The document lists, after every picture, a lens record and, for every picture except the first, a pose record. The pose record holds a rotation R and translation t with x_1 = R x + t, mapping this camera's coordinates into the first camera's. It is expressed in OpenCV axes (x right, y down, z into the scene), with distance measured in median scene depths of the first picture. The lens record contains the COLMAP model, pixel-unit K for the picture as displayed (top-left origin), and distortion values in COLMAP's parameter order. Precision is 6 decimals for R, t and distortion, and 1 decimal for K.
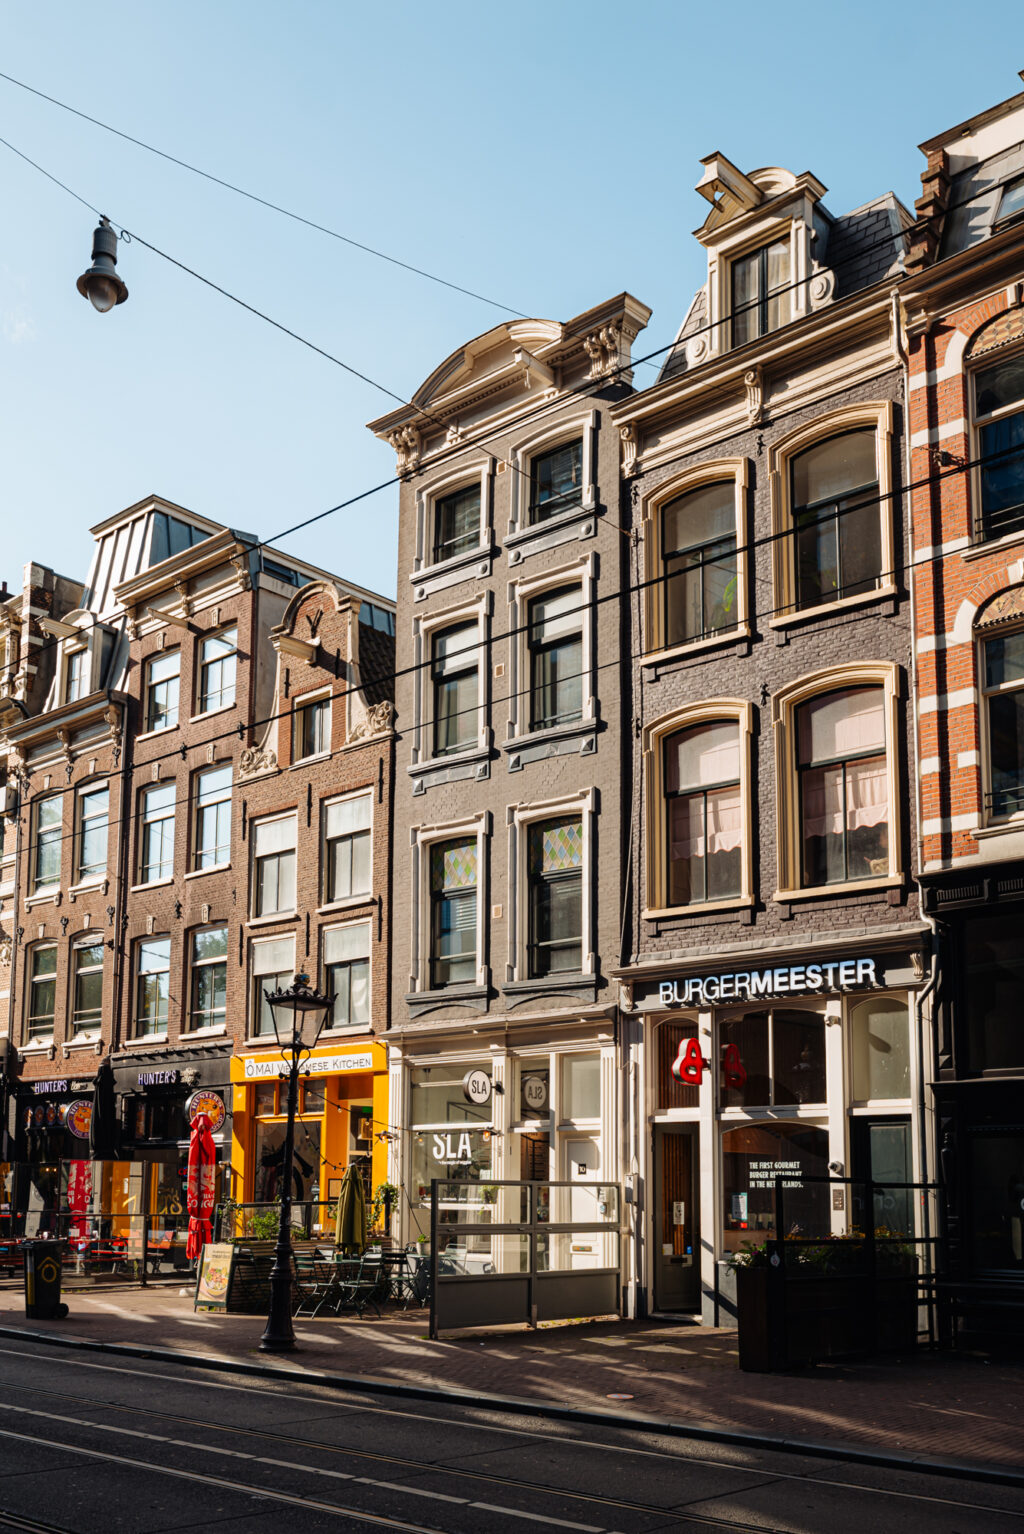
lens RADIAL K [[1342.2, 0, 512.0], [0, 1342.2, 767.0], [0, 0, 1]] dist [0.005150, 0.002281]
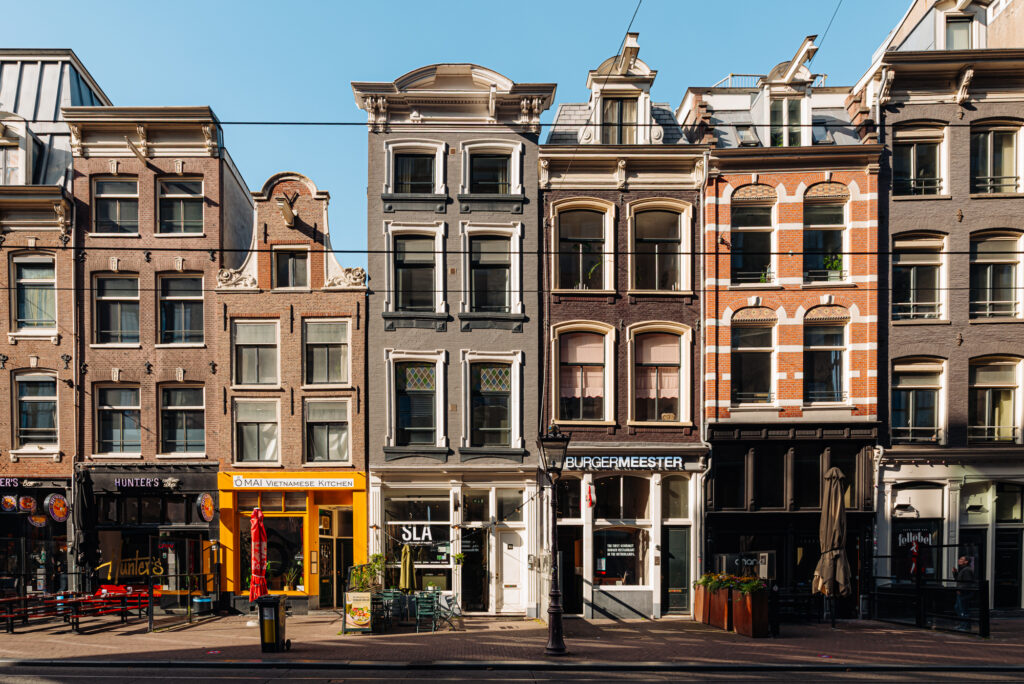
lens RADIAL K [[562.5, 0, 512.0], [0, 562.5, 483.1], [0, 0, 1]] dist [-0.001346, 0.000308]
pose [[0.750460, 0.081759, 0.655840, -0.424325], [-0.195800, 0.975276, 0.102468, 0.110961], [-0.631247, -0.205311, 0.747914, 0.360891]]
